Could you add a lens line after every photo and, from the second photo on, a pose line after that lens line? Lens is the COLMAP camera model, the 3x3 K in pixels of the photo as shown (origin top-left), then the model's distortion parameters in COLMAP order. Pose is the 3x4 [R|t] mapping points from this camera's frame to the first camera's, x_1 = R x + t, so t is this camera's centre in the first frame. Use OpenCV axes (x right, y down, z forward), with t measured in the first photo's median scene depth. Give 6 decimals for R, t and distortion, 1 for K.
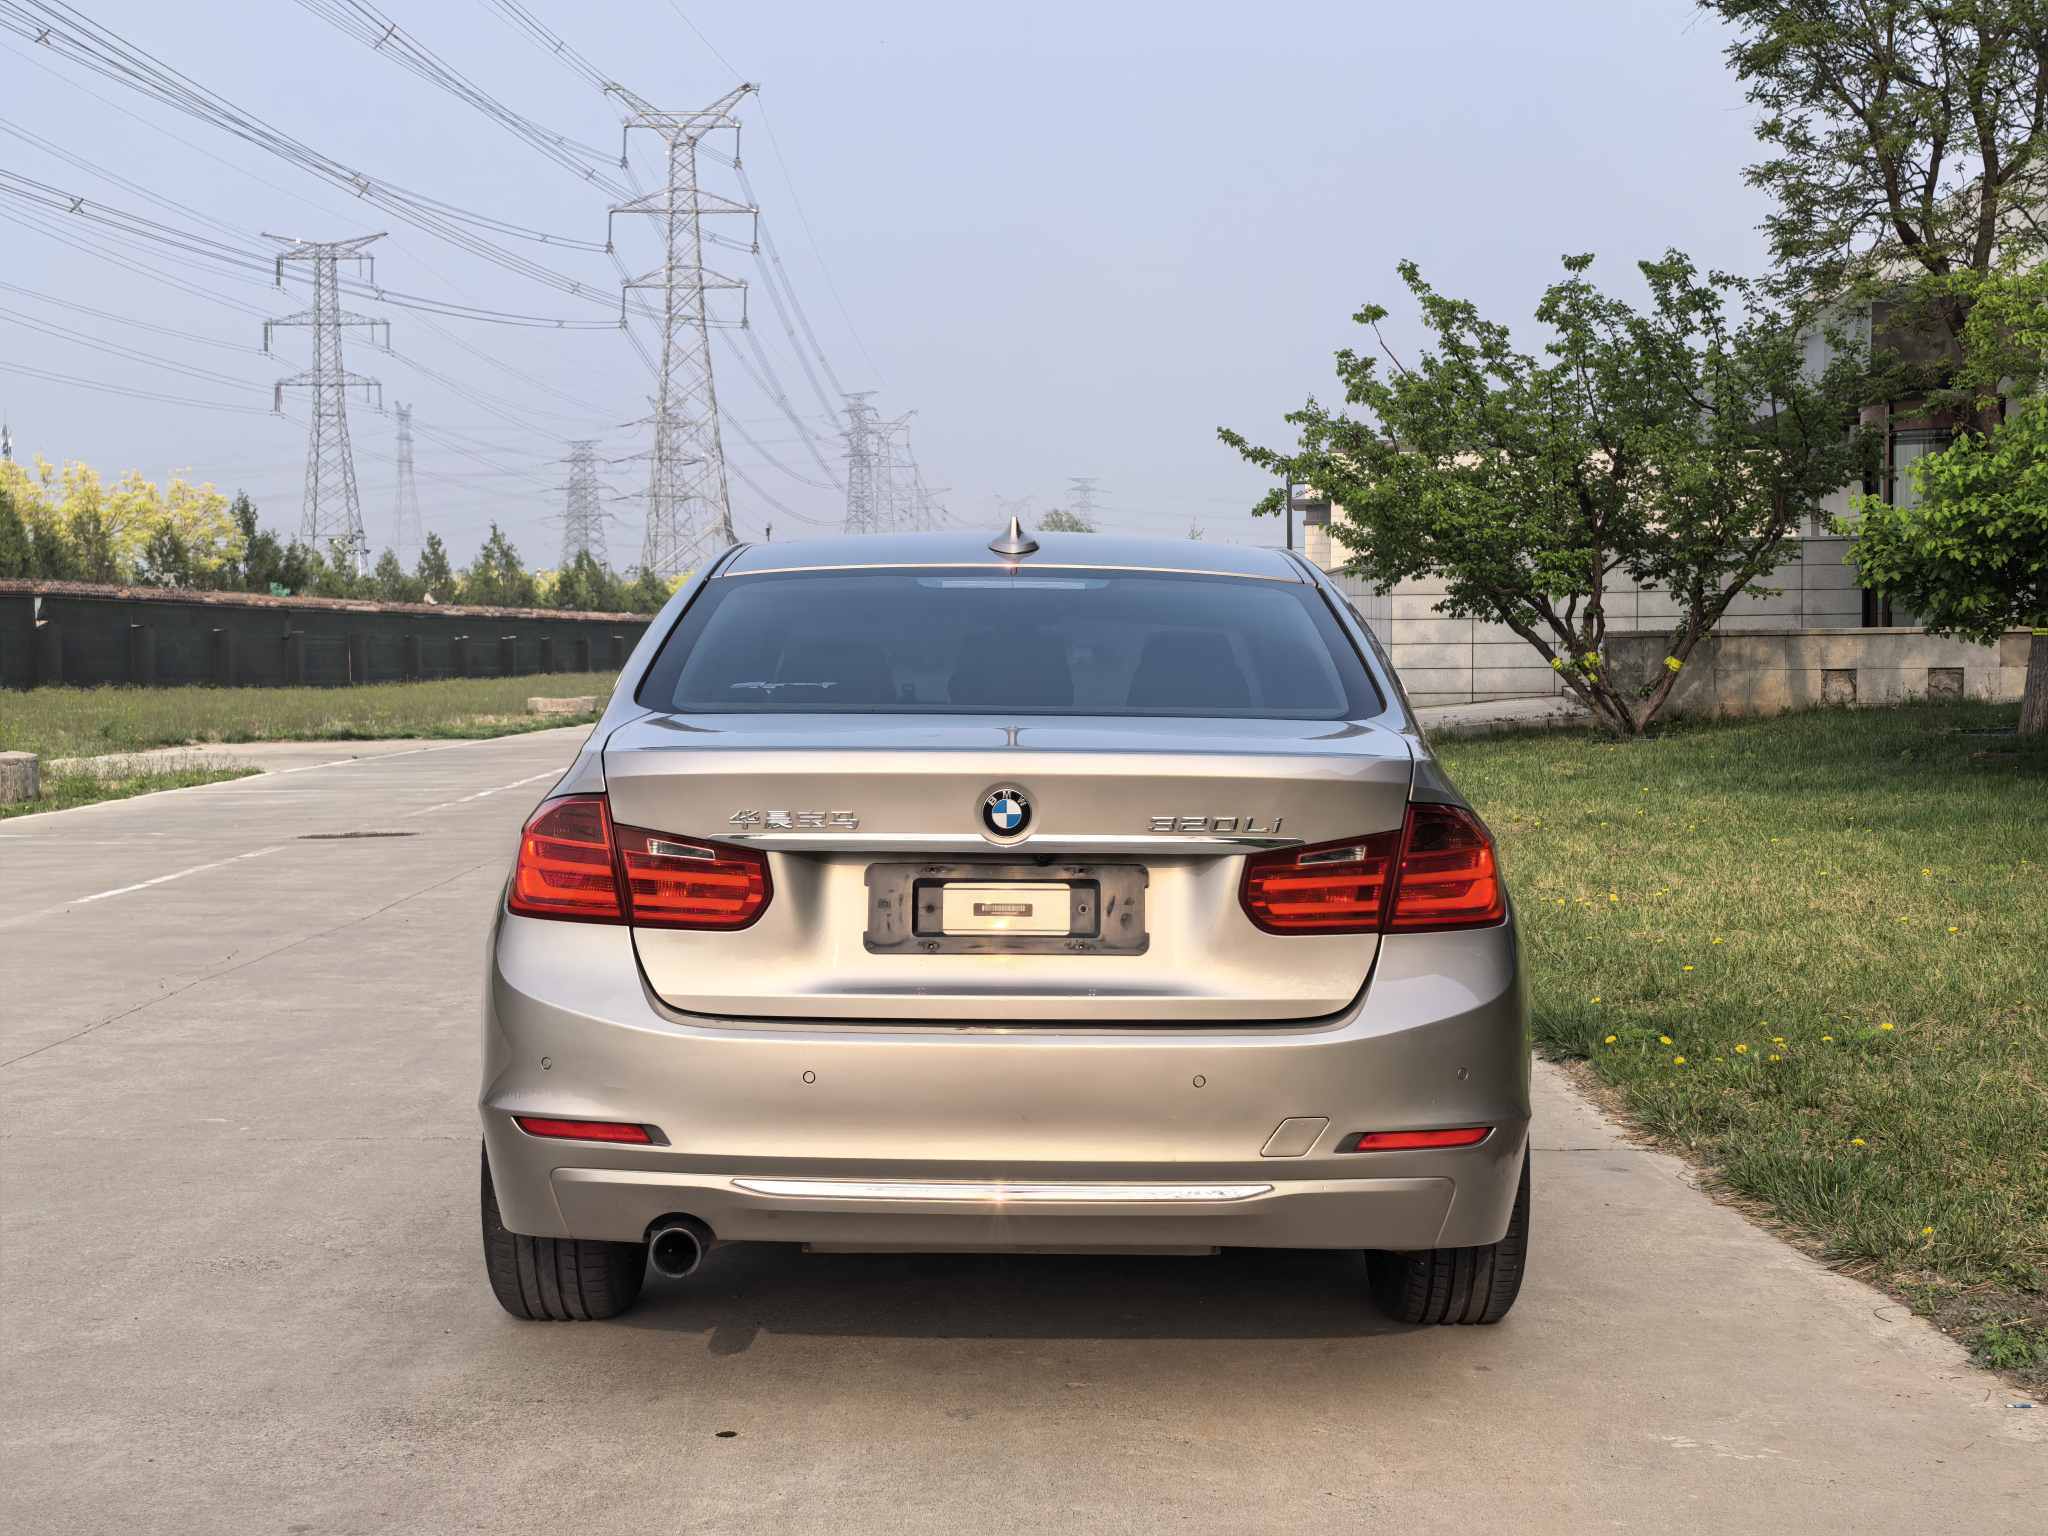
lens RADIAL K [[2860.5, 0, 1024.0], [0, 2860.5, 768.0], [0, 0, 1]] dist [0.442527, -1.983734]
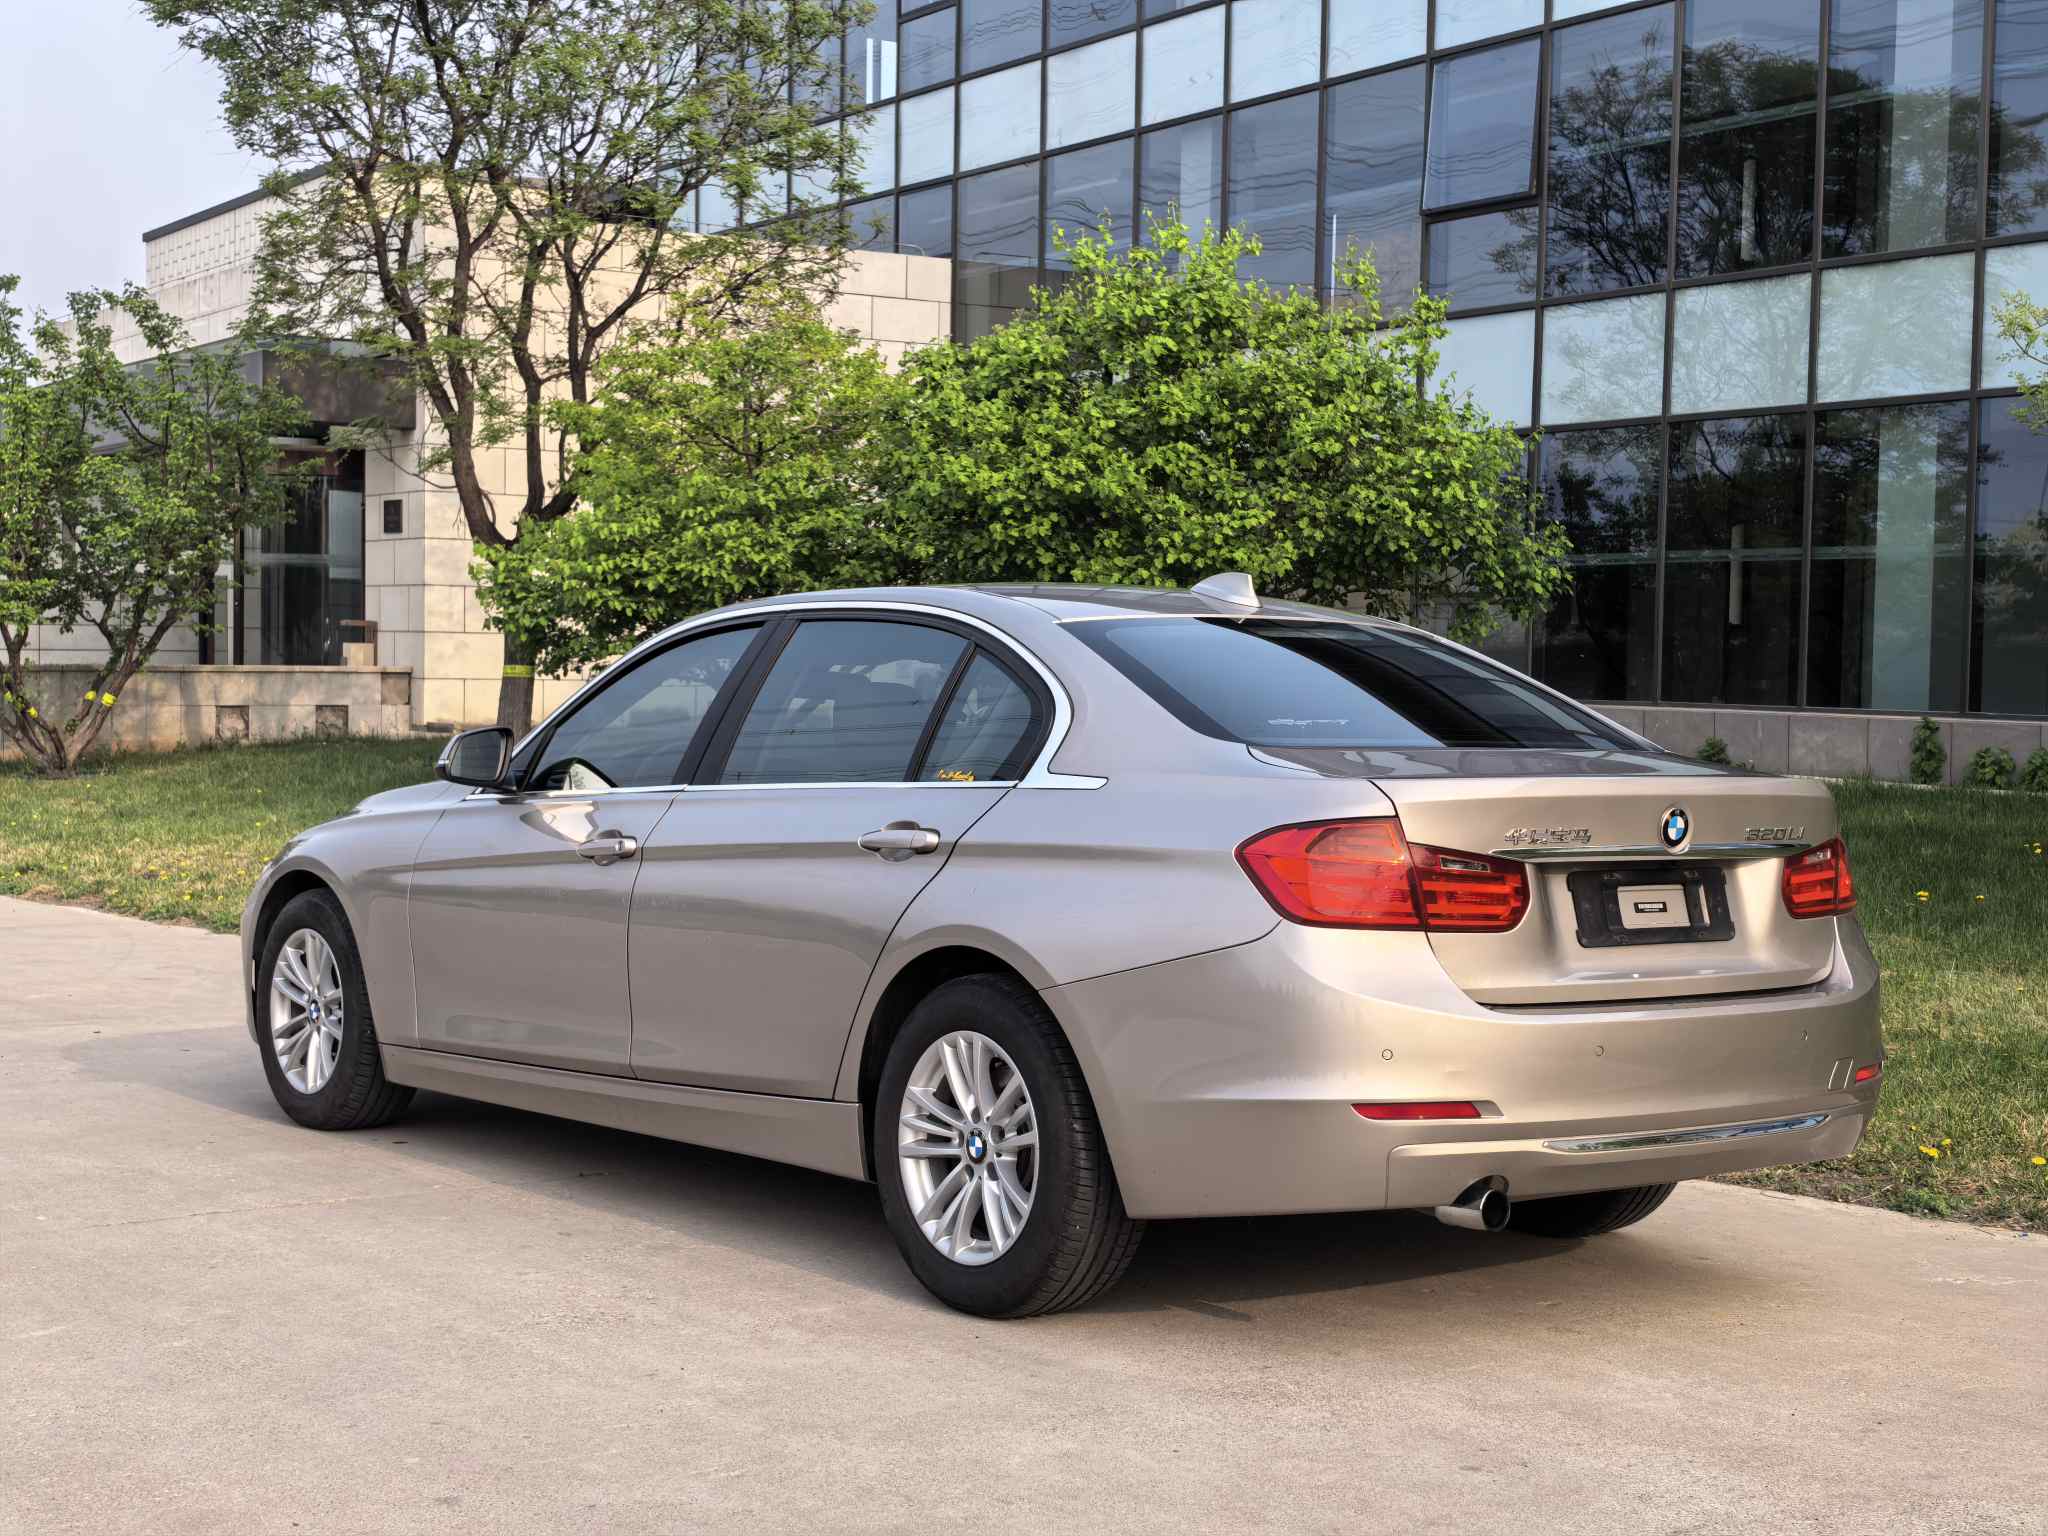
lens RADIAL K [[2860.5, 0, 1024.0], [0, 2860.5, 768.0], [0, 0, 1]] dist [0.442527, -1.983734]
pose [[0.797121, -0.006741, 0.603782, -0.216044], [0.014172, 0.999871, -0.007547, -0.000909], [-0.603653, 0.014572, 0.797114, 0.039983]]
